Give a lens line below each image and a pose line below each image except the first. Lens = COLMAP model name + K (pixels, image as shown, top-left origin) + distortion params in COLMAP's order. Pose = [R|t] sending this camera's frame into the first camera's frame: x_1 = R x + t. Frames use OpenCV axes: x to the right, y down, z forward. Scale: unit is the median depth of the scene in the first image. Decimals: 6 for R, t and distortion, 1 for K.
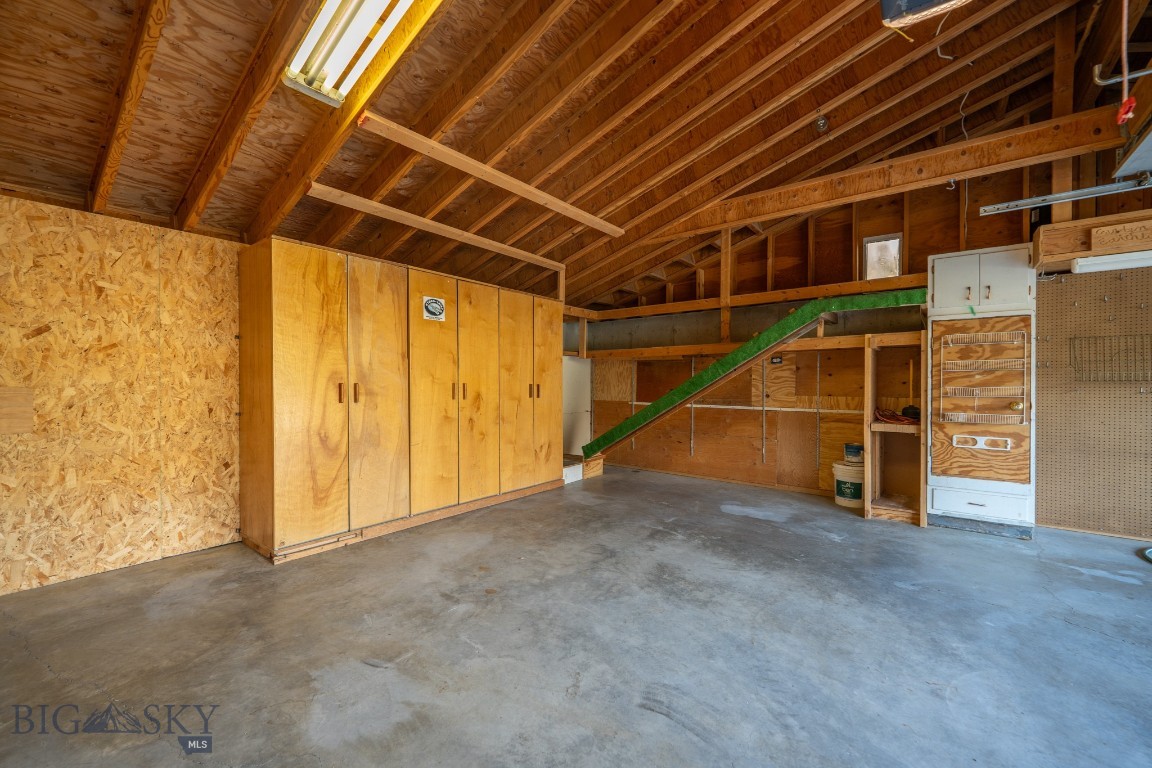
lens RADIAL K [[452.2, 0, 576.0], [0, 452.2, 384.0], [0, 0, 1]] dist [-0.001147, -0.000208]
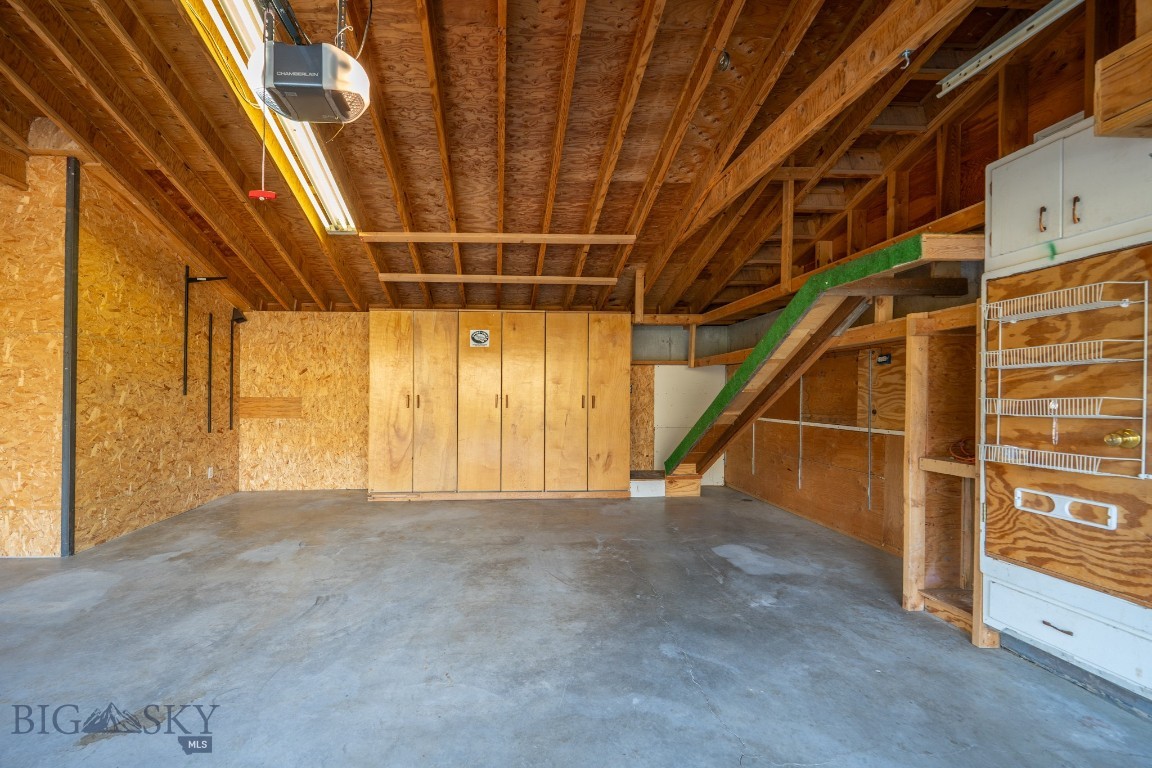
lens RADIAL K [[506.8, 0, 574.2], [0, 506.8, 390.6], [0, 0, 1]] dist [0.000085, -0.000169]
pose [[0.674724, -0.010042, -0.738001, 0.993877], [0.000676, 0.999915, -0.012988, 0.005663], [0.738069, 0.008265, 0.674674, 0.218505]]
